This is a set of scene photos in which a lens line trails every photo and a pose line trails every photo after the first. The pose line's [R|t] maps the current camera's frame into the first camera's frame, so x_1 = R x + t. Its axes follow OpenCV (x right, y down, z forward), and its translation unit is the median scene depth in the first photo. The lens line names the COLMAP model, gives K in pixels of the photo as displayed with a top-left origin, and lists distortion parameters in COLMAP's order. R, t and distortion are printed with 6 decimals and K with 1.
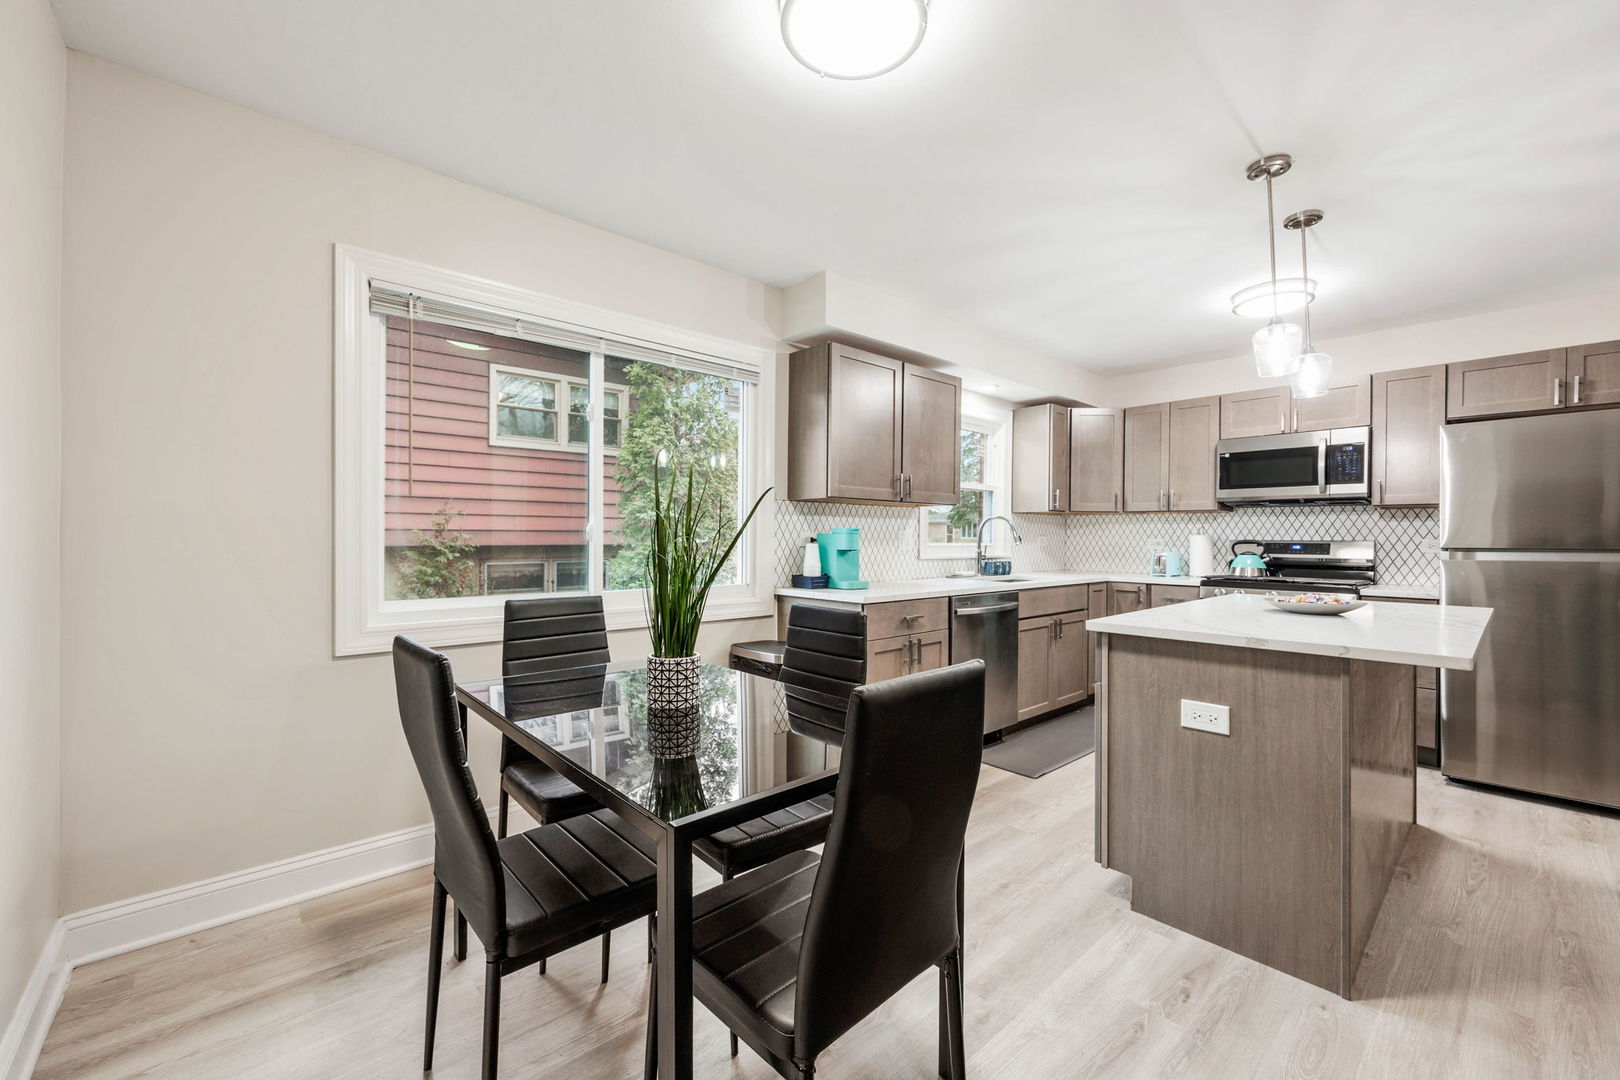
lens RADIAL K [[680.7, 0, 809.3], [0, 680.7, 541.5], [0, 0, 1]] dist [0.002162, 0.003449]
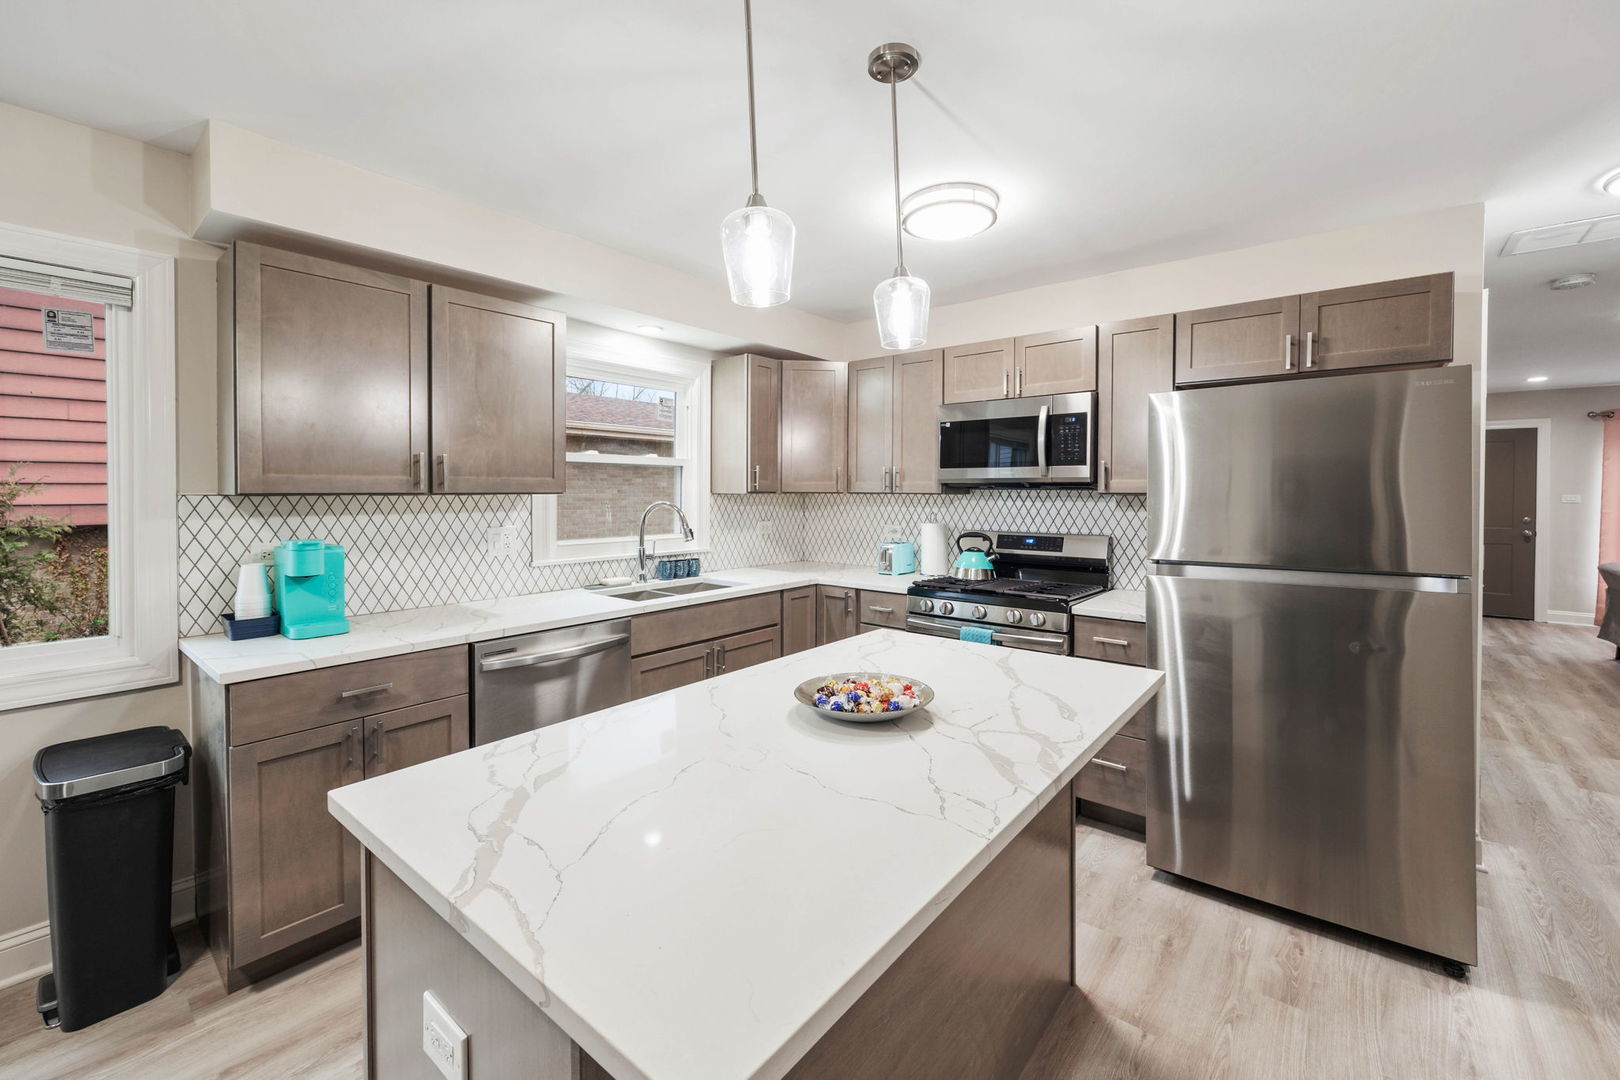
lens RADIAL K [[680.7, 0, 815.7], [0, 680.7, 504.1], [0, 0, 1]] dist [0.002162, 0.003449]
pose [[0.990264, -0.007808, 0.138981, 0.364937], [0.005639, 0.999856, 0.015992, -0.050630], [-0.139086, -0.015053, 0.990166, 0.251479]]
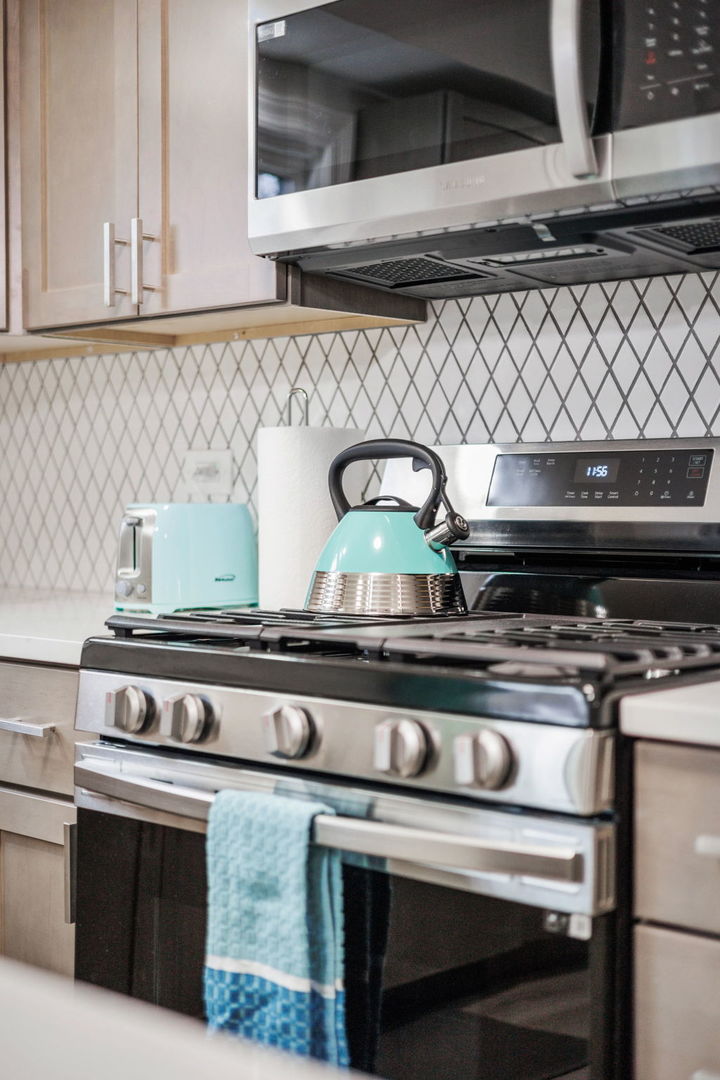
lens RADIAL K [[1577.9, 0, 366.5], [0, 1577.9, 533.7], [0, 0, 1]] dist [-0.002249, 0.000000]
pose [[0.996669, -0.009666, 0.080978, 0.620302], [0.008243, 0.999806, 0.017886, 0.018671], [-0.081135, -0.017159, 0.996555, 0.534893]]
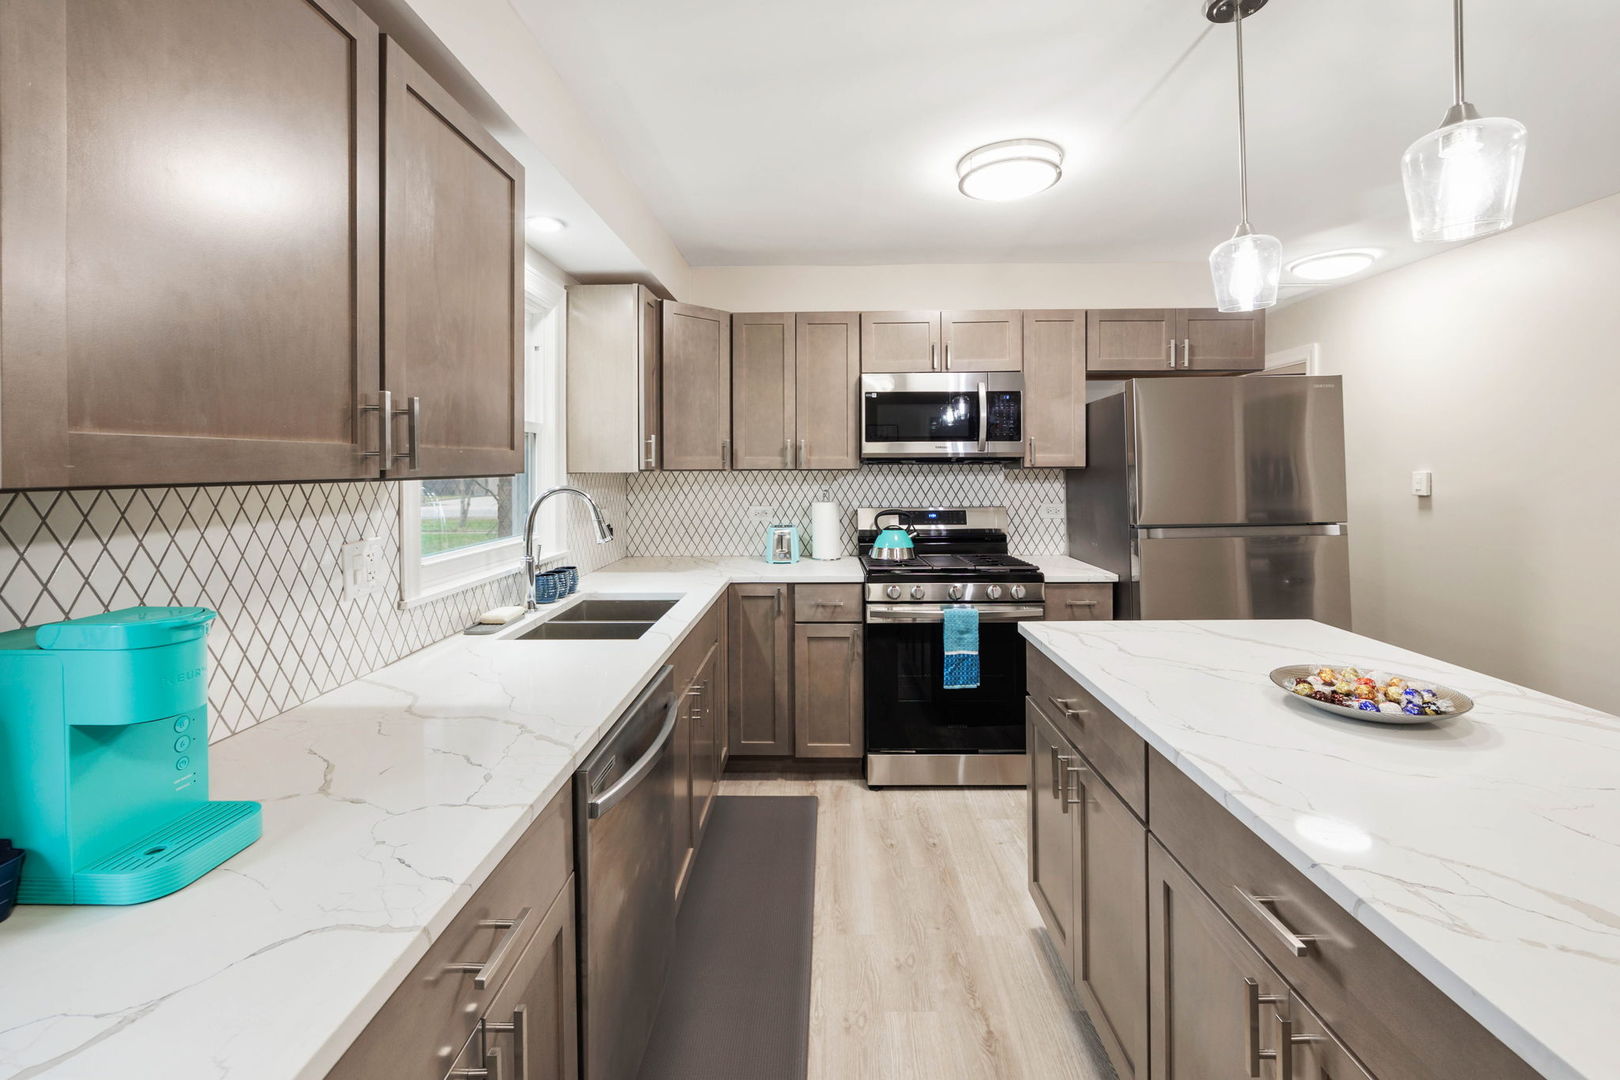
lens RADIAL K [[686.4, 0, 823.4], [0, 686.4, 473.3], [0, 0, 1]] dist [-0.003692, -0.000138]
pose [[0.679934, -0.019472, 0.733015, 0.038004], [0.014671, 0.999809, 0.012950, -0.055403], [-0.733126, 0.001949, 0.680090, 0.559861]]
